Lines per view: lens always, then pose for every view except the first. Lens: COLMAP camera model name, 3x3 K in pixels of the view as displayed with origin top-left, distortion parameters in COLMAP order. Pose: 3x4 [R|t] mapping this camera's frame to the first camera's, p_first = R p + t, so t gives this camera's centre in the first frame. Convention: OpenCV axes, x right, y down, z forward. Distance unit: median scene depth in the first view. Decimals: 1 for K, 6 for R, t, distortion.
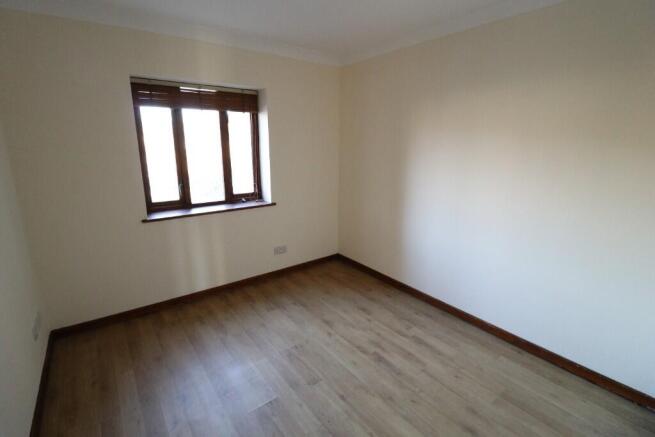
lens RADIAL K [[302.3, 0, 328.0], [0, 302.3, 217.6], [0, 0, 1]] dist [-0.013293, -0.002280]
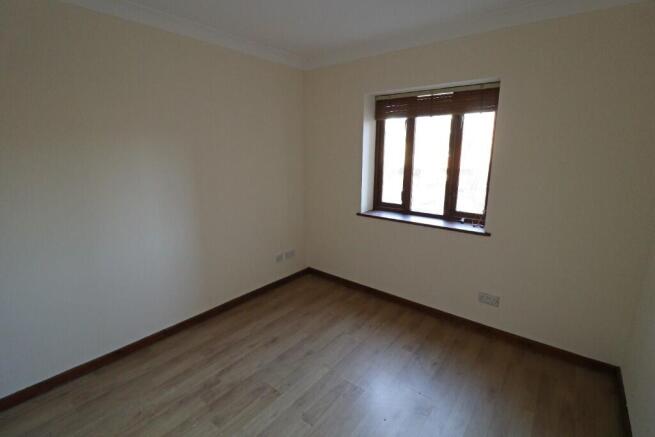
lens RADIAL K [[302.3, 0, 323.1], [0, 302.3, 217.0], [0, 0, 1]] dist [-0.013293, -0.002280]
pose [[0.234071, 0.211128, -0.949018, 0.481302], [-0.228890, 0.960665, 0.157264, -0.127228], [0.944892, 0.180409, 0.273189, 0.488299]]
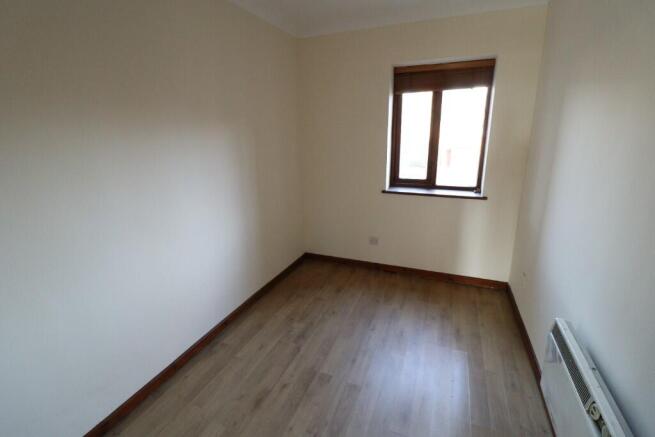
lens RADIAL K [[302.3, 0, 333.9], [0, 302.3, 203.3], [0, 0, 1]] dist [-0.013293, -0.002280]
pose [[0.497070, 0.200676, -0.844186, 0.271408], [-0.187725, 0.974719, 0.121171, -0.047118], [0.847160, 0.098244, 0.522175, 0.198734]]
